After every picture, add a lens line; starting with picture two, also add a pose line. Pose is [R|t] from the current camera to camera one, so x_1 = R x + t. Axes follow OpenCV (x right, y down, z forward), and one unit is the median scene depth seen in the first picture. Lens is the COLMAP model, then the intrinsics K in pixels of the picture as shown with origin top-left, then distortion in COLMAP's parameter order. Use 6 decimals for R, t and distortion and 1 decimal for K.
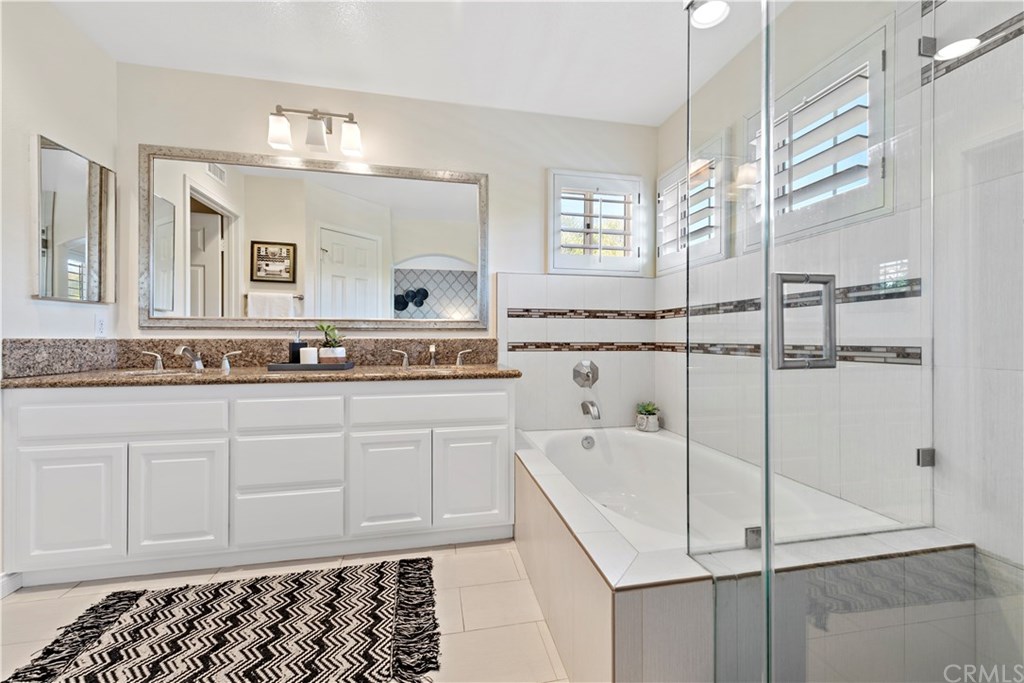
lens RADIAL K [[401.9, 0, 515.2], [0, 401.9, 342.6], [0, 0, 1]] dist [0.023946, -0.008484]
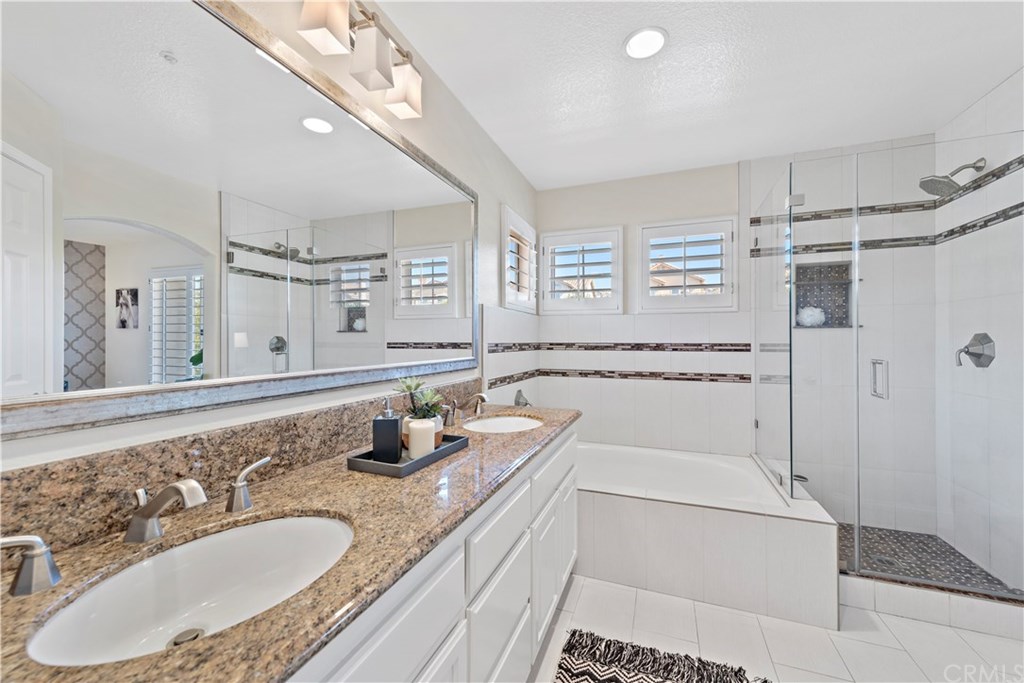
lens RADIAL K [[401.9, 0, 515.2], [0, 401.9, 342.6], [0, 0, 1]] dist [0.023946, -0.008484]
pose [[0.533958, -0.004536, 0.845499, -0.889840], [0.008326, 0.999965, 0.000107, -0.100056], [-0.845470, 0.006982, 0.533977, 0.519983]]
